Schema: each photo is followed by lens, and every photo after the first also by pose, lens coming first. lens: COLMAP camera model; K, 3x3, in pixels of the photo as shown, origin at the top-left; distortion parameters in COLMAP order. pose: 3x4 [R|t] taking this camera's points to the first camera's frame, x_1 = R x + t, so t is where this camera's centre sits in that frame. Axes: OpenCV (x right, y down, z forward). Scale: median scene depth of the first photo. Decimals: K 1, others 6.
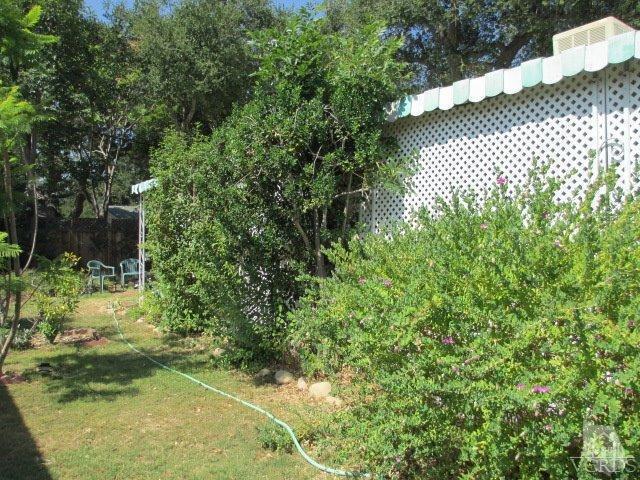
lens RADIAL K [[533.0, 0, 320.3], [0, 533.0, 241.8], [0, 0, 1]] dist [-0.062730, 0.012928]
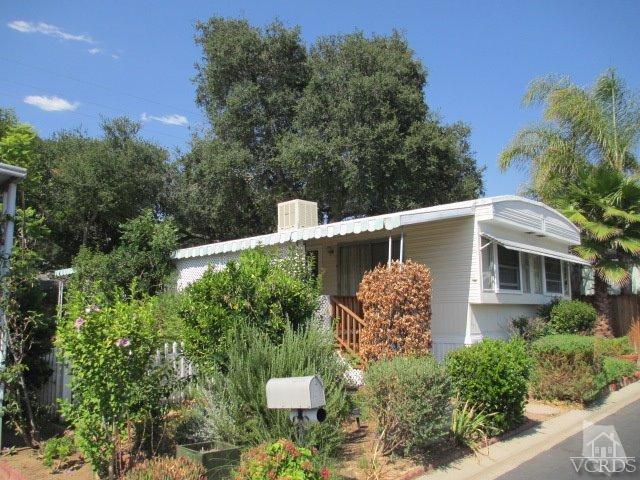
lens RADIAL K [[533.0, 0, 319.8], [0, 533.0, 238.8], [0, 0, 1]] dist [-0.062730, 0.012928]
pose [[0.985141, 0.012259, 0.171309, 0.402081], [0.010485, 0.991296, -0.131236, 0.031138], [-0.171426, 0.131082, 0.976438, -1.739332]]
